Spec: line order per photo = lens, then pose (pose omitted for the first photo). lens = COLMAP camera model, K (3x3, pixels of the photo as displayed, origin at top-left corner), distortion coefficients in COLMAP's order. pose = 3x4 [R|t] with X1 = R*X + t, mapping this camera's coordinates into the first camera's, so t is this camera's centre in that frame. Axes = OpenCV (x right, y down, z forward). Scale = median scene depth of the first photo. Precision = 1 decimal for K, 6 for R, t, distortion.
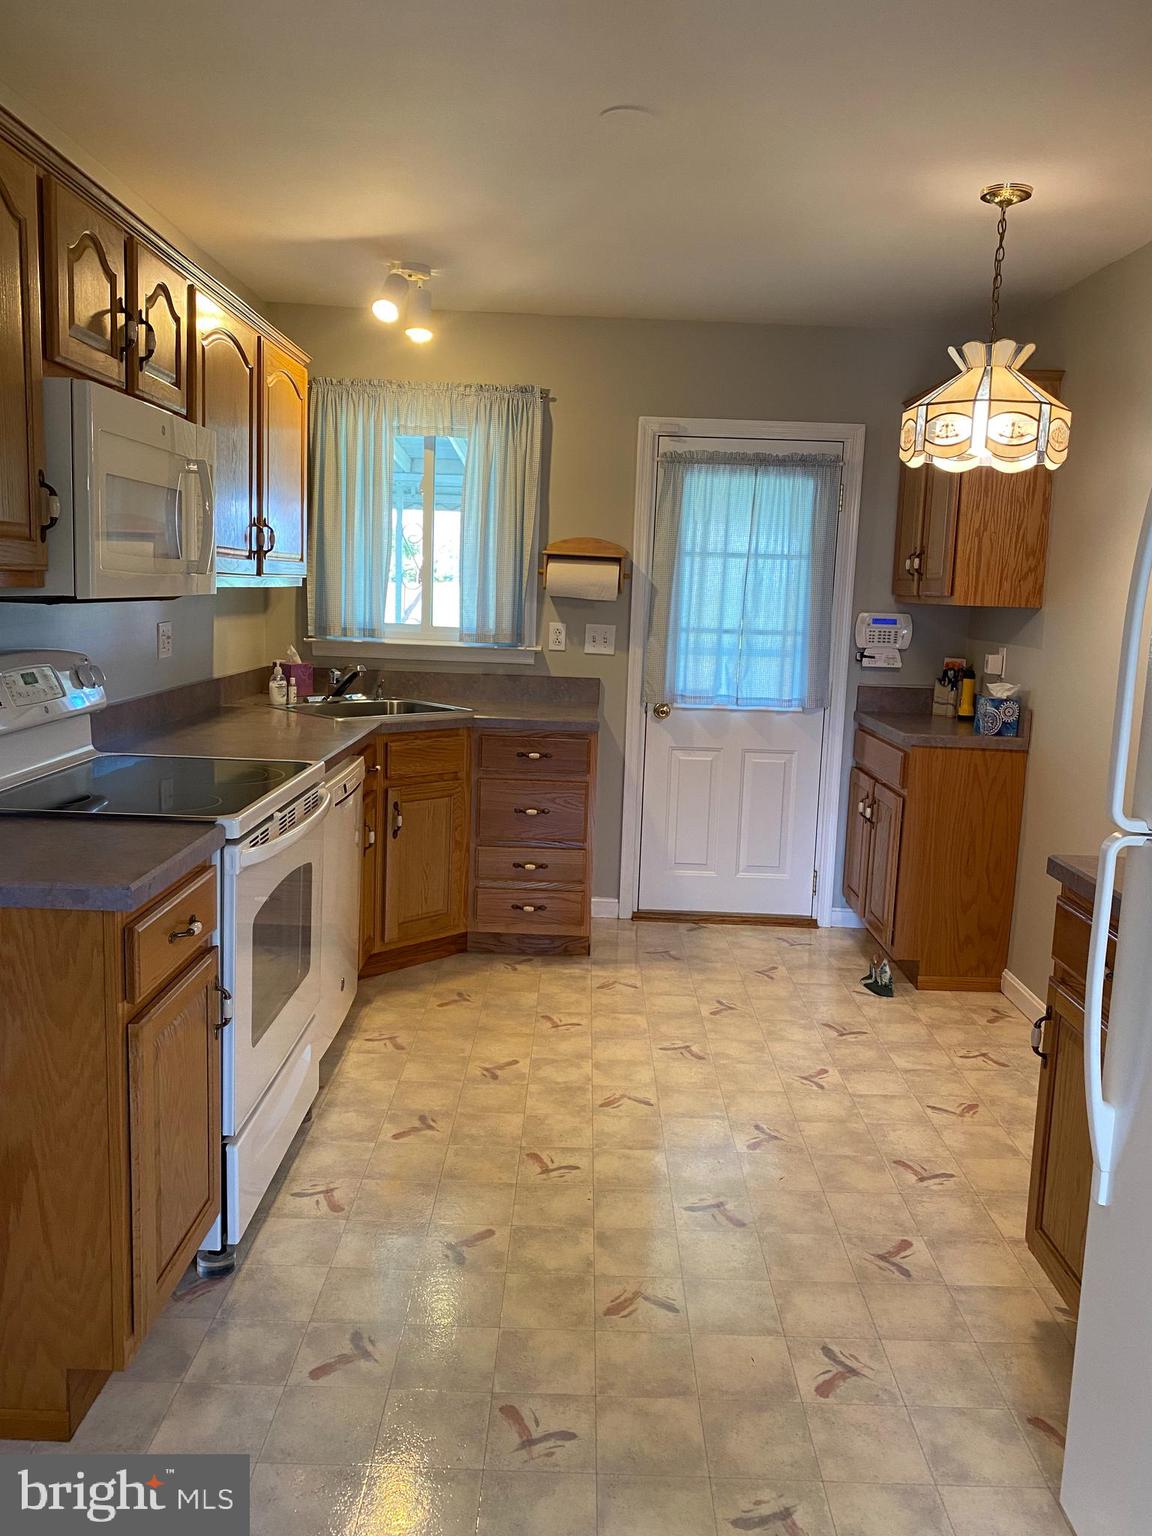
lens RADIAL K [[1158.3, 0, 576.0], [0, 1158.3, 768.0], [0, 0, 1]] dist [0.076038, -0.095831]
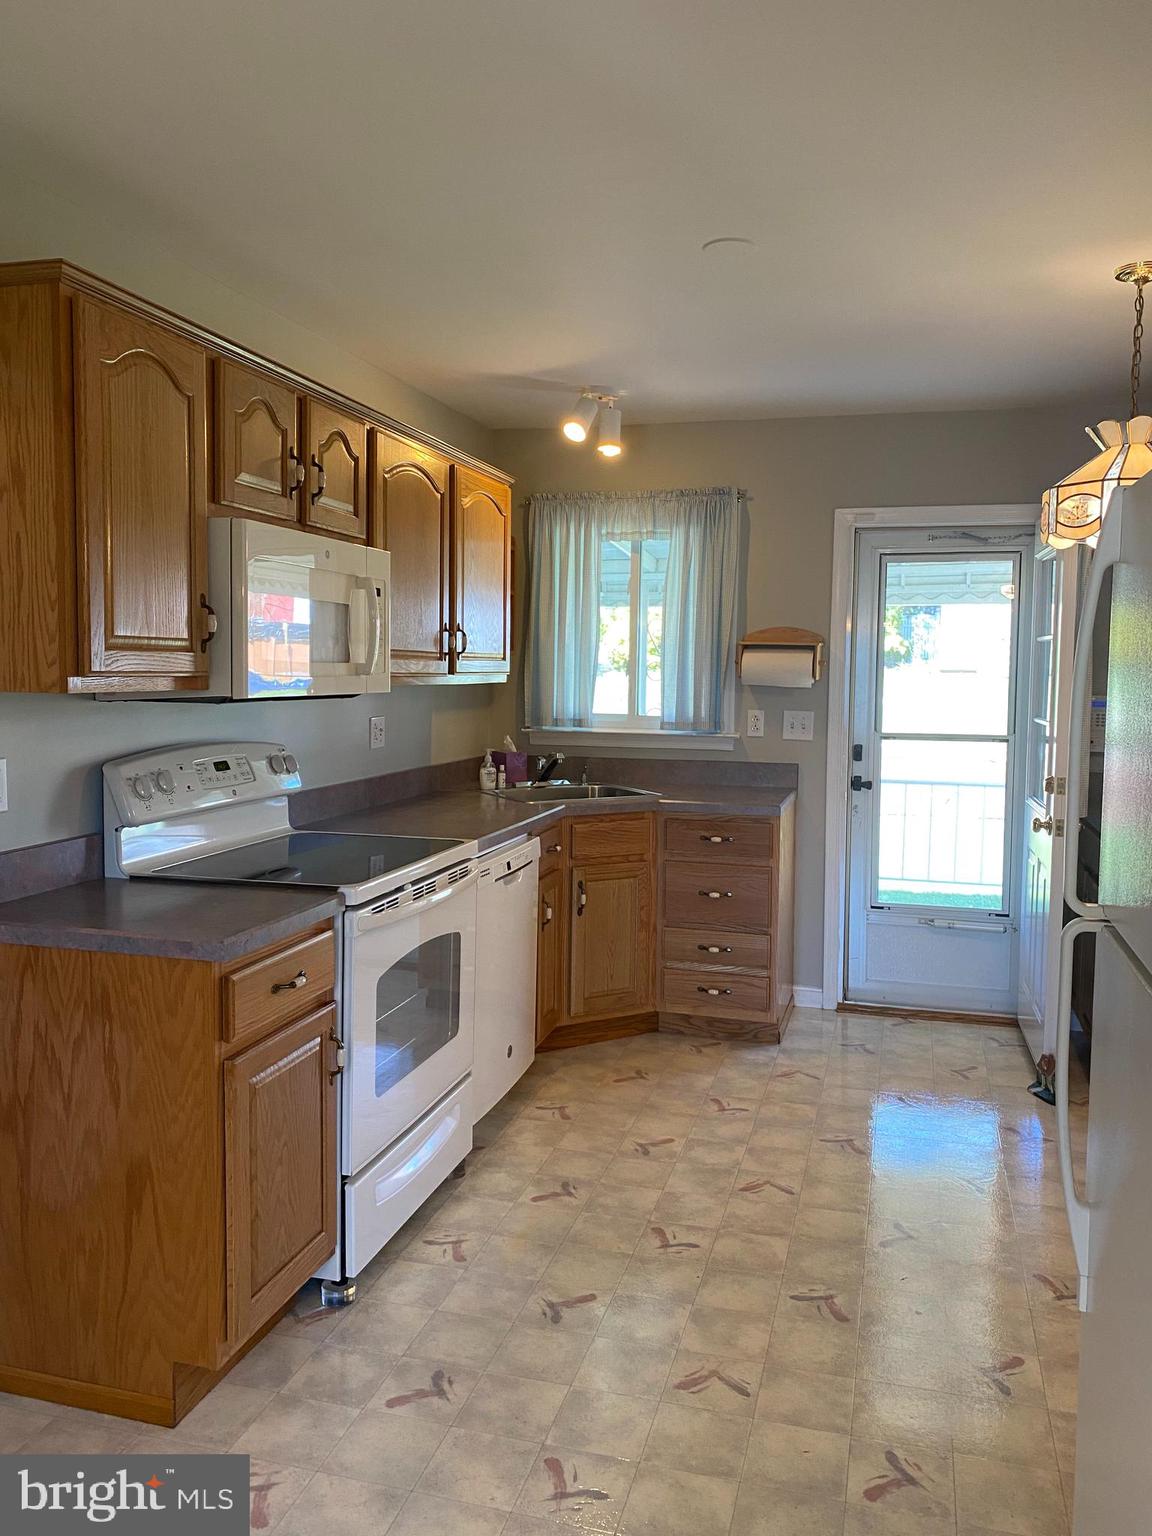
lens RADIAL K [[1153.5, 0, 576.0], [0, 1153.5, 768.0], [0, 0, 1]] dist [0.037985, -0.032998]
pose [[0.965617, -0.001562, -0.259963, 0.147552], [-0.018065, 0.997162, -0.073092, 0.003705], [0.259340, 0.075276, 0.962848, -0.024358]]
